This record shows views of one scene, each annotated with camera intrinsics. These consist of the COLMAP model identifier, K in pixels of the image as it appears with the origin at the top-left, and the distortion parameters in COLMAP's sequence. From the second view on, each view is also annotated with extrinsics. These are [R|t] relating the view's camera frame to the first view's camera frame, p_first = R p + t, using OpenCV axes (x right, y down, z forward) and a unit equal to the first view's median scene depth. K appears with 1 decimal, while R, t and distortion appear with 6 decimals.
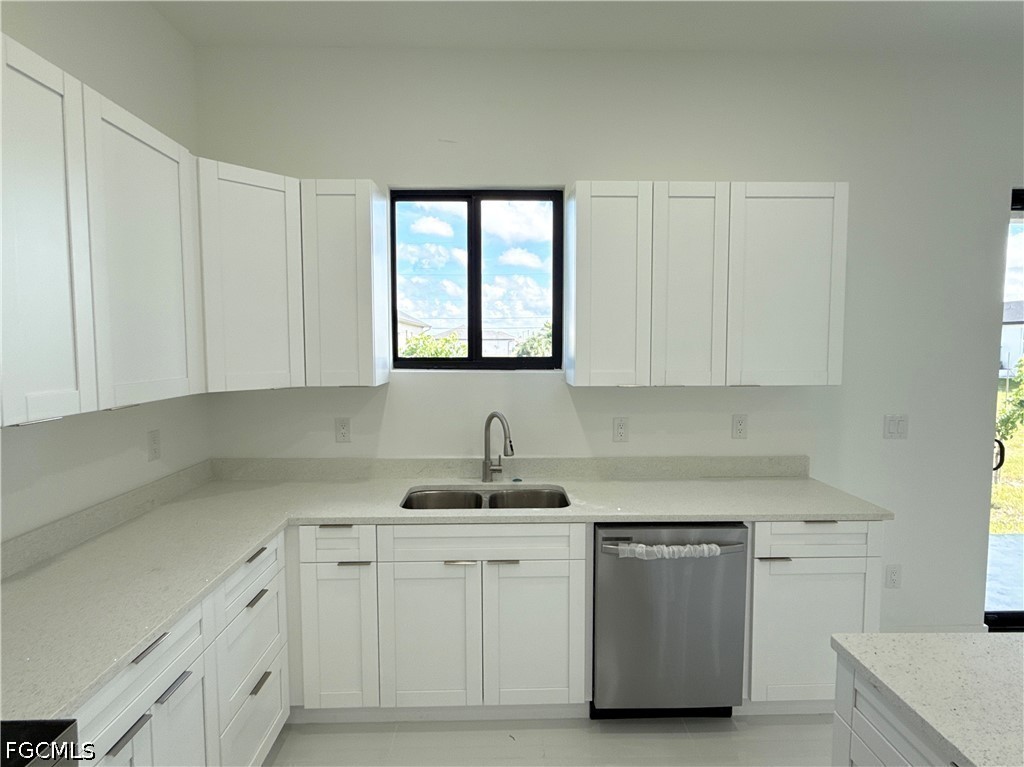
lens RADIAL K [[547.2, 0, 512.0], [0, 547.2, 383.5], [0, 0, 1]] dist [0.001195, 0.000556]
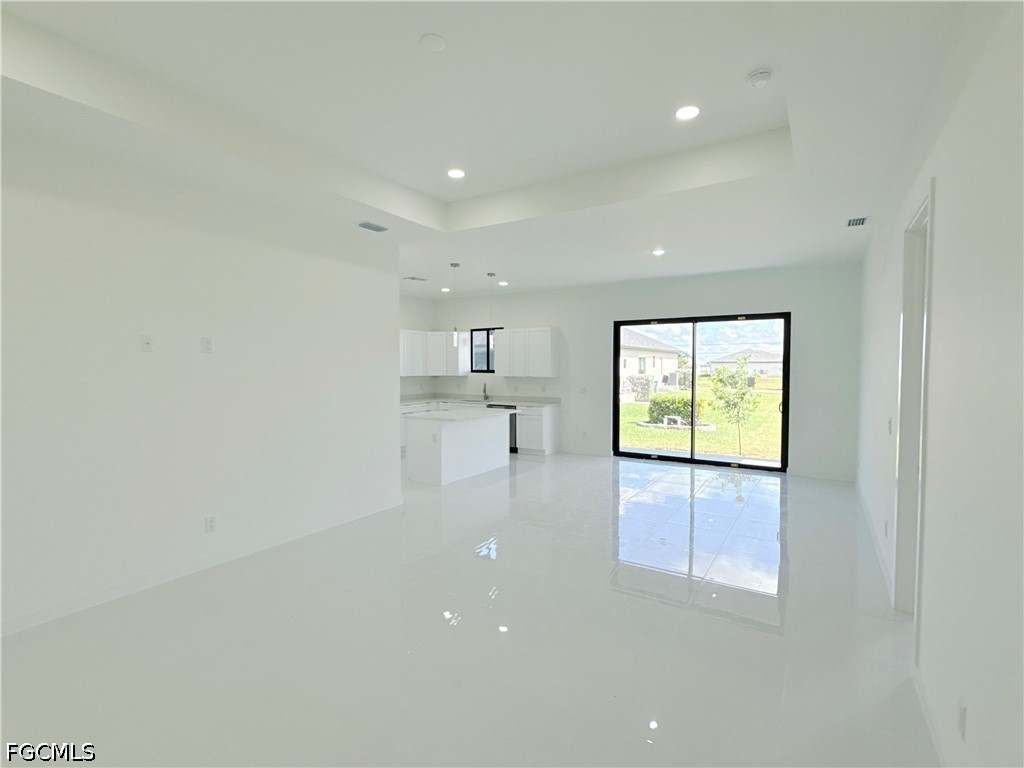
lens RADIAL K [[494.3, 0, 512.0], [0, 494.3, 384.0], [0, 0, 1]] dist [-0.001721, -0.000169]
pose [[0.840879, 0.021694, -0.540789, 2.382509], [-0.042067, 0.998793, -0.025343, 0.160830], [0.539586, 0.044060, 0.840777, -2.247801]]
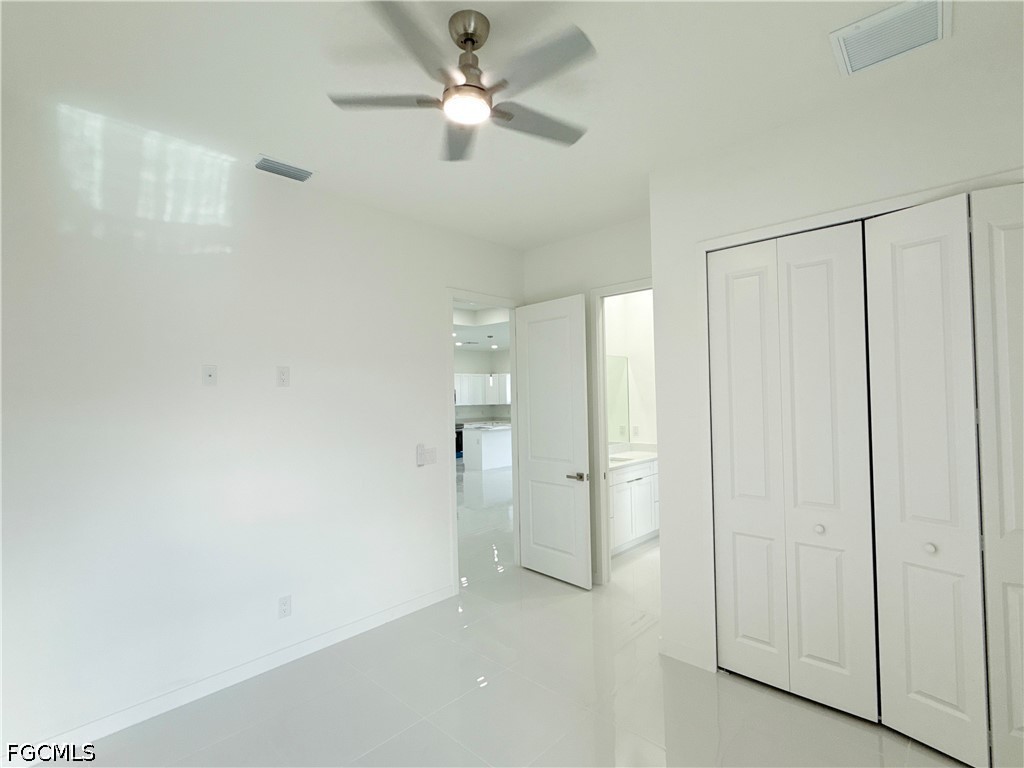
lens RADIAL K [[494.3, 0, 512.0], [0, 494.3, 384.0], [0, 0, 1]] dist [-0.001721, -0.000169]
pose [[0.723604, -0.031151, -0.689513, 3.889954], [-0.033940, 0.996167, -0.080623, 0.237822], [0.689381, 0.081741, 0.719772, -3.239259]]
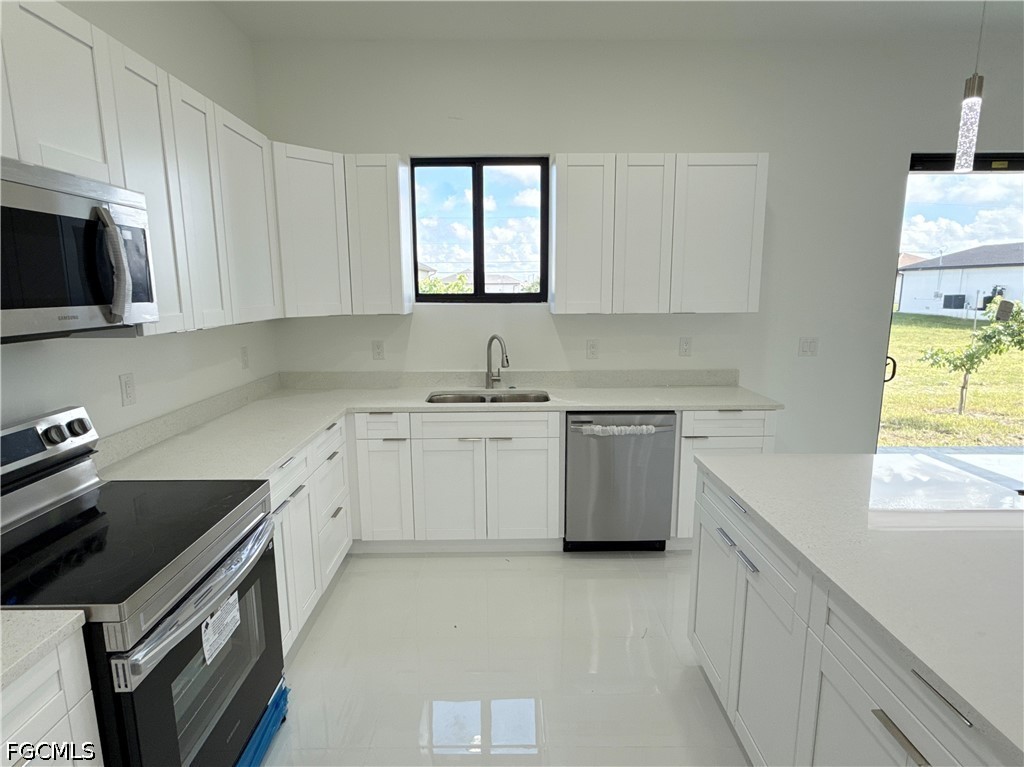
lens RADIAL K [[547.2, 0, 512.0], [0, 547.2, 383.5], [0, 0, 1]] dist [0.001195, 0.000556]
pose [[0.999928, -0.002299, -0.011747, 0.026898], [0.003460, 0.994997, 0.099847, 0.040543], [0.011459, -0.099881, 0.994933, -0.338317]]
